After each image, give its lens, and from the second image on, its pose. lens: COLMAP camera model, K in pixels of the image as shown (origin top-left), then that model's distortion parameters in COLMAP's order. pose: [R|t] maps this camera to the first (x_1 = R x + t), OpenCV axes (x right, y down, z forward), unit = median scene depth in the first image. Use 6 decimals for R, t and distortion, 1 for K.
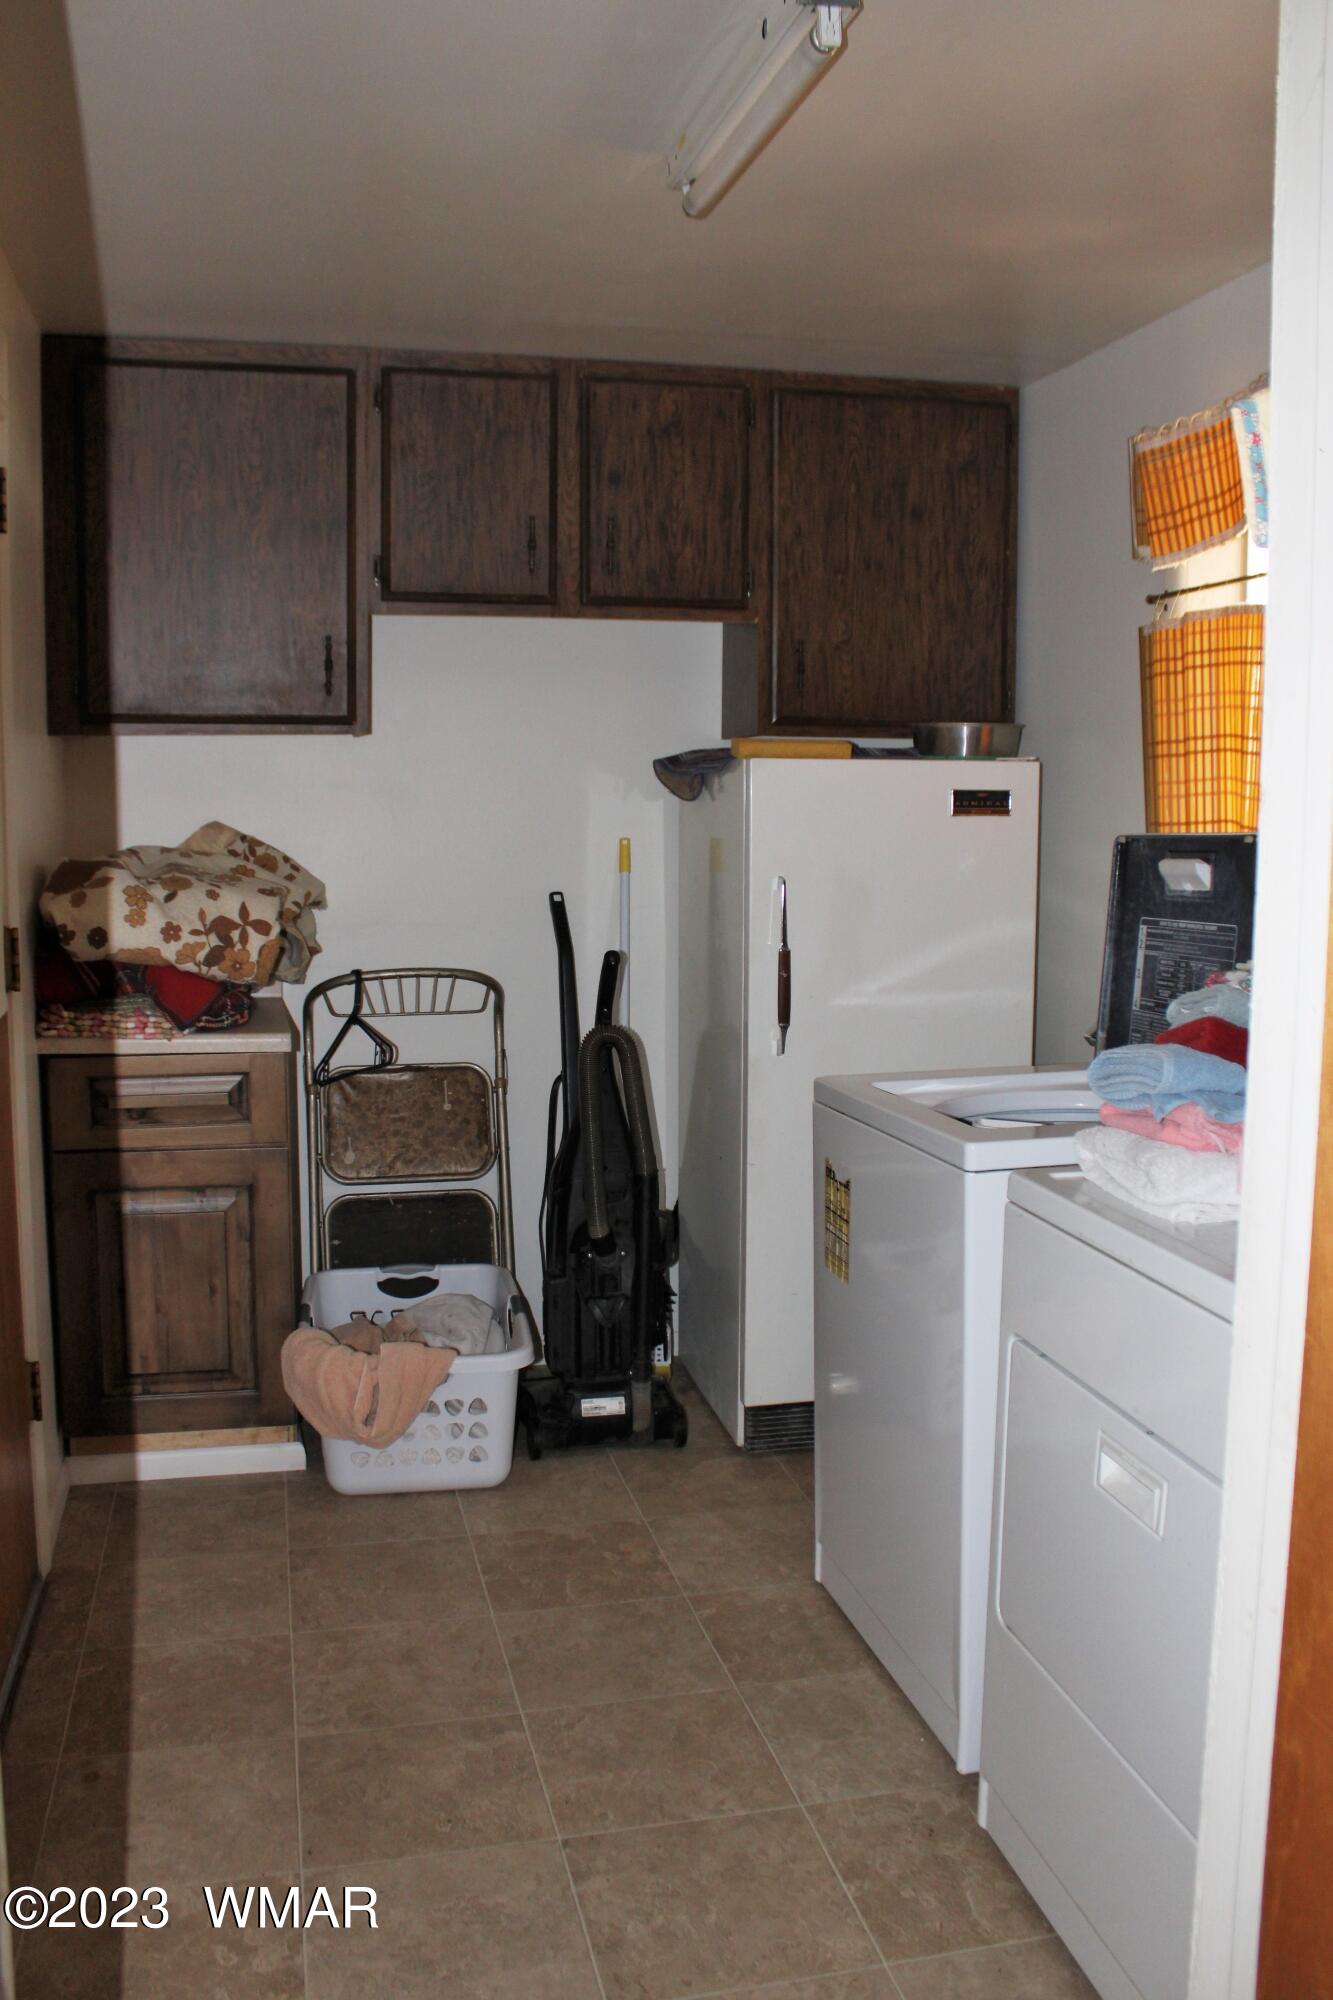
lens RADIAL K [[1684.7, 0, 666.5], [0, 1684.7, 1000.0], [0, 0, 1]] dist [-0.108573, -0.000869]
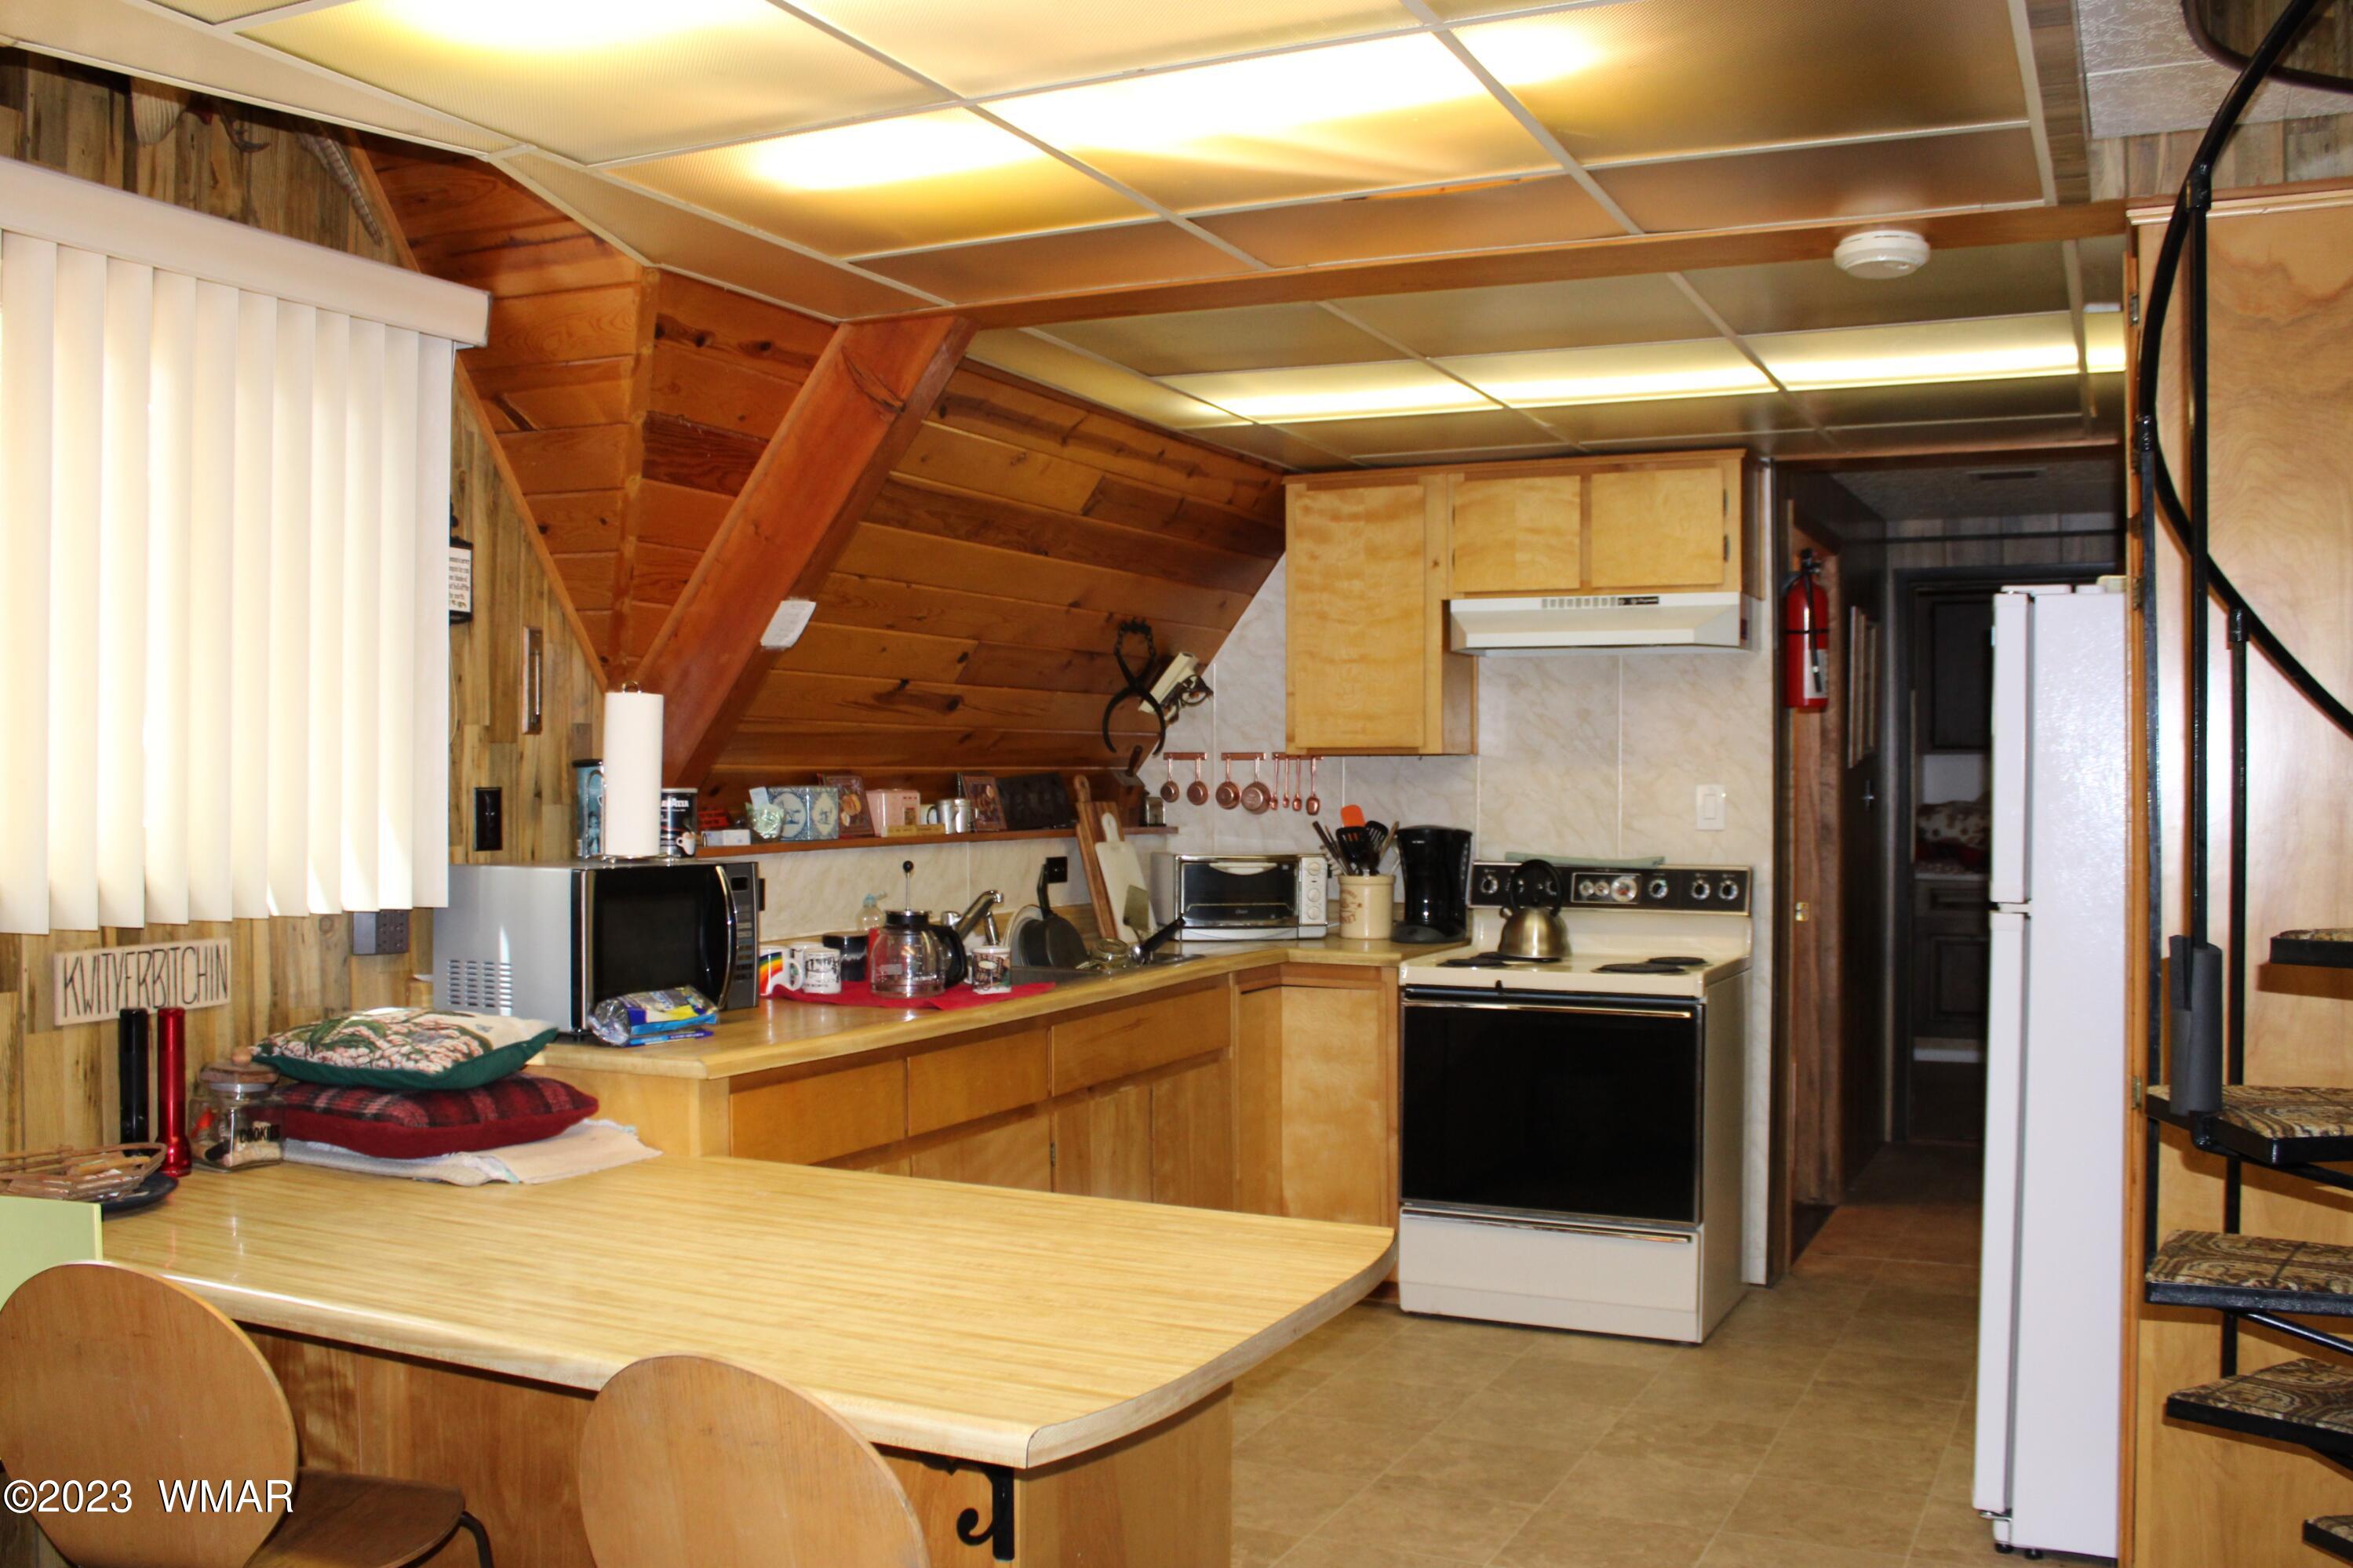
lens RADIAL K [[2135.8, 0, 1184.1], [0, 2135.8, 815.9], [0, 0, 1]] dist [-0.171611, 0.173973]
pose [[0.781065, 0.007460, -0.624405, 0.682918], [-0.071421, 0.994434, -0.077460, 0.238519], [0.620352, 0.105097, 0.777250, -1.982066]]
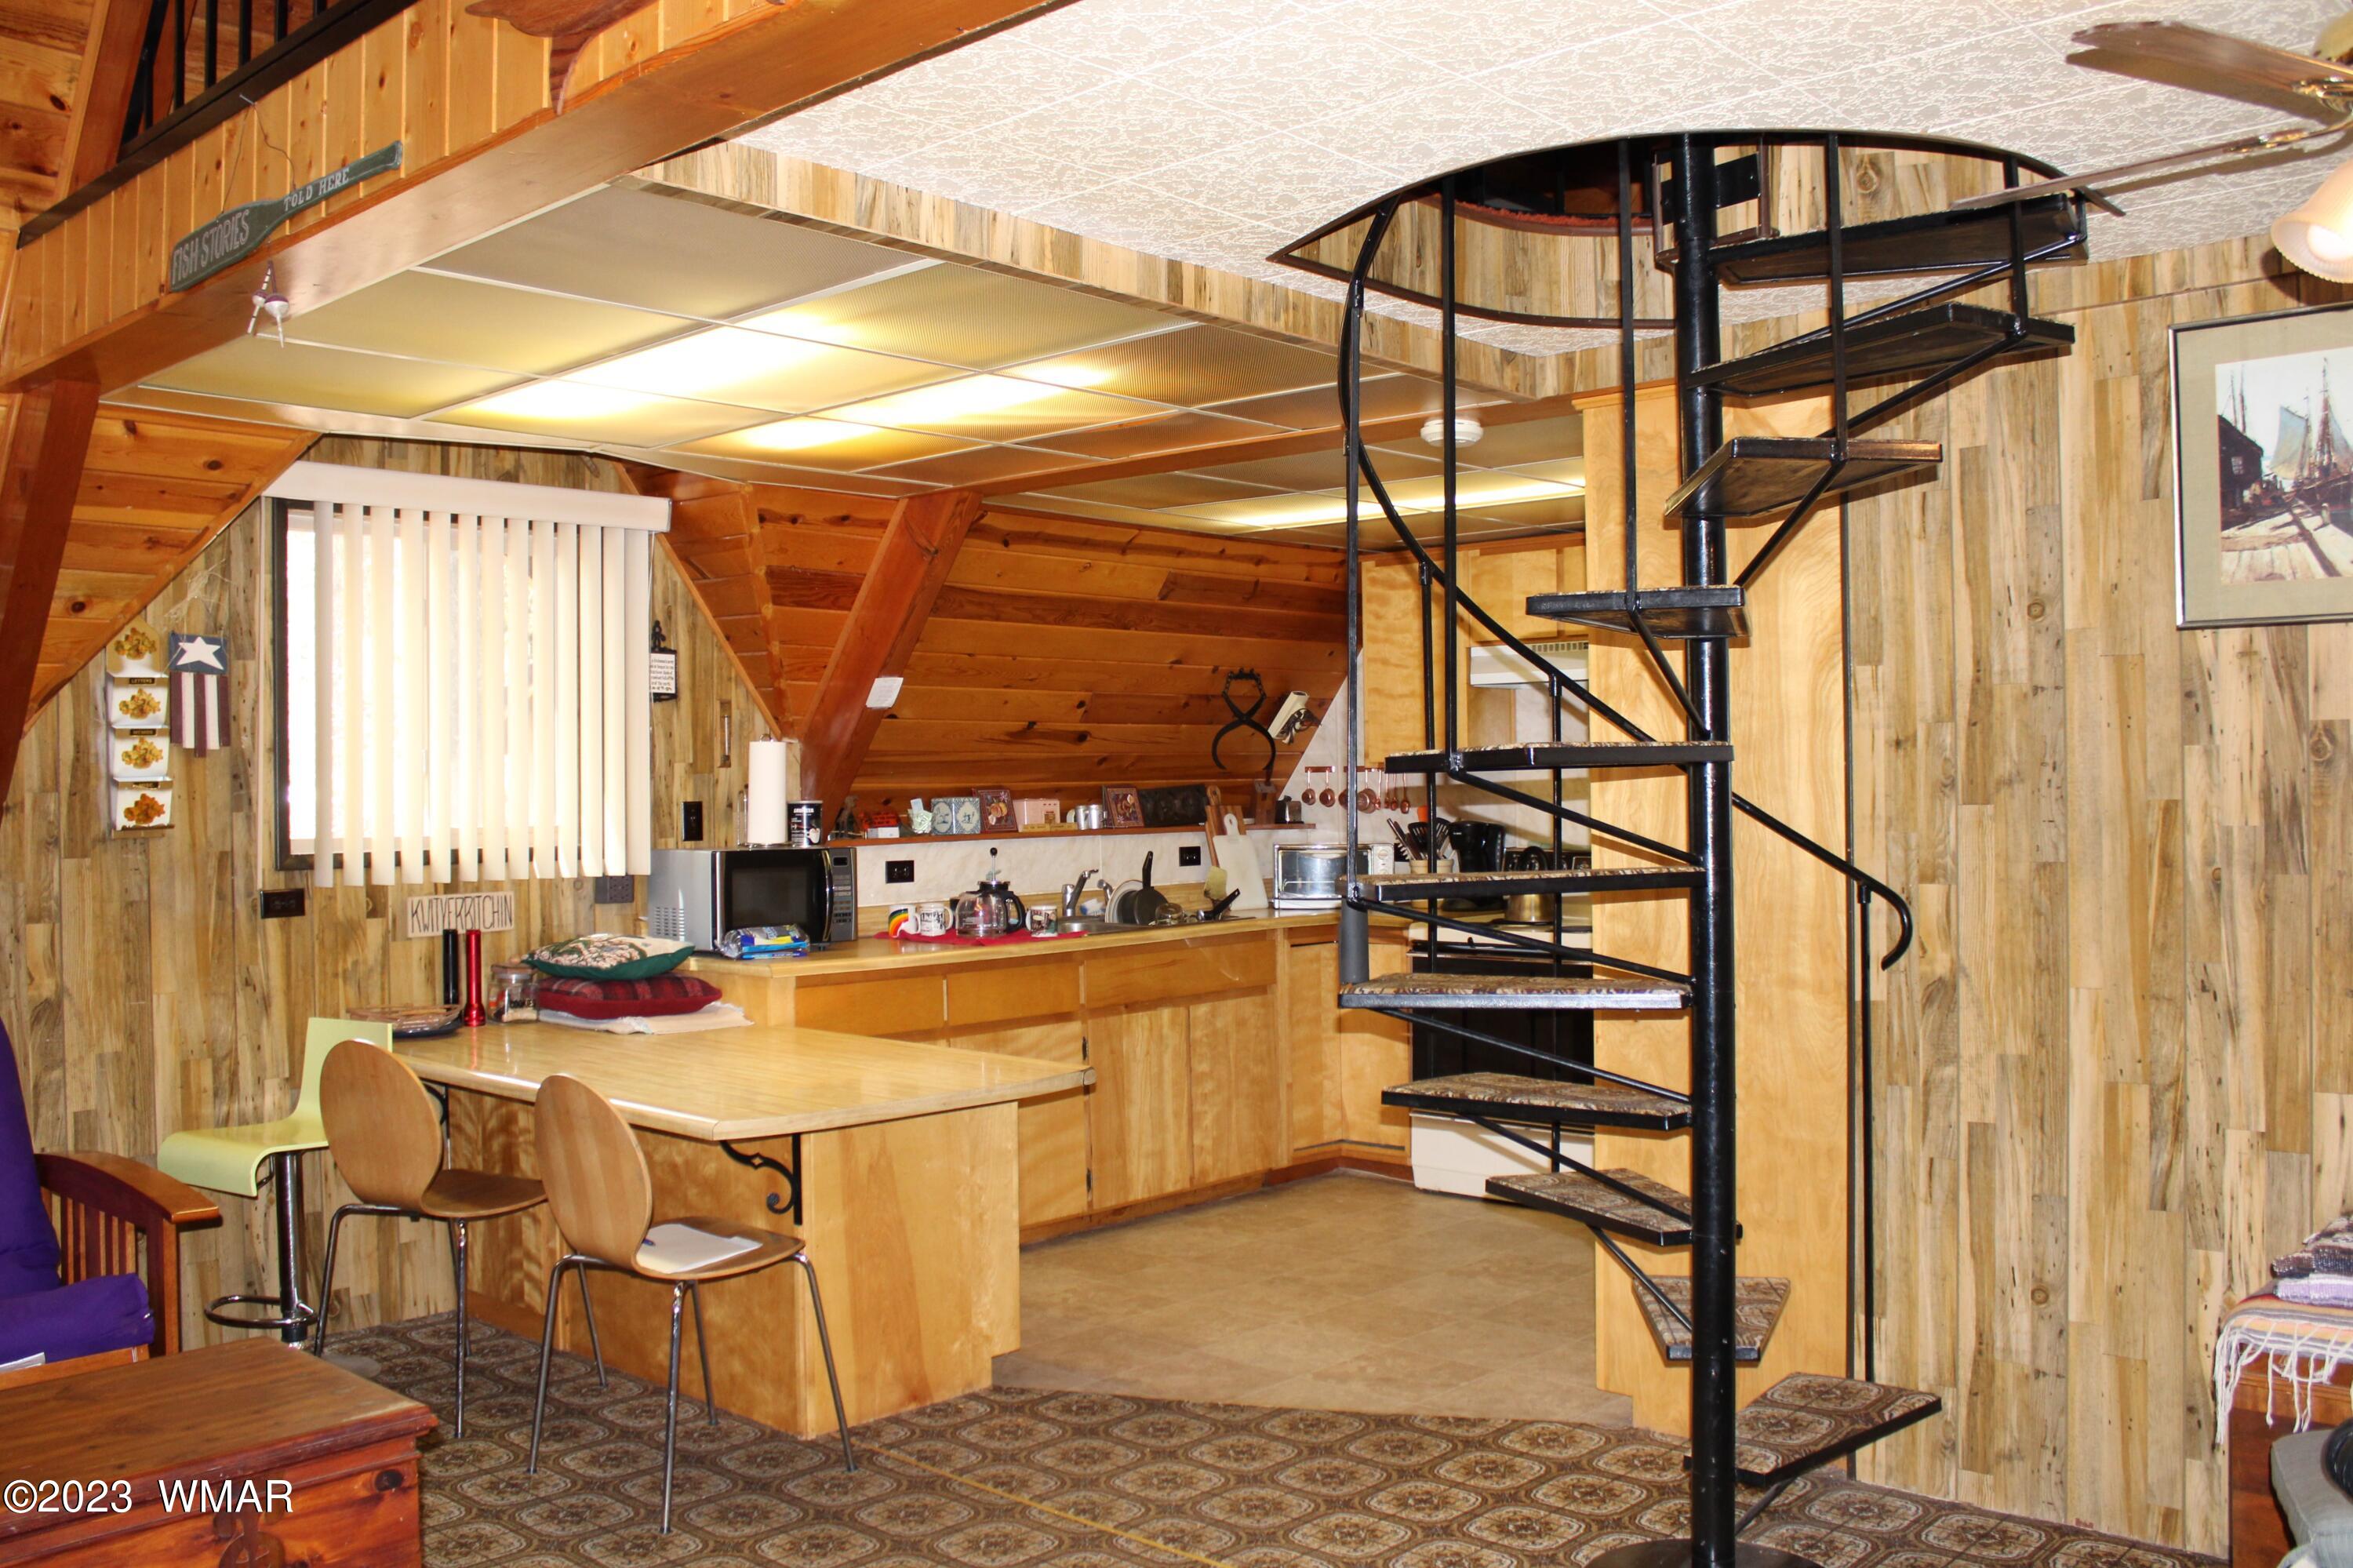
lens RADIAL K [[2056.3, 0, 1176.5], [0, 2056.3, 784.0], [0, 0, 1]] dist [-0.163338, 0.153925]
pose [[0.560644, -0.013956, -0.827939, 1.367099], [-0.081288, 0.994101, -0.071801, 0.239864], [0.824057, 0.107557, 0.556203, -1.972591]]
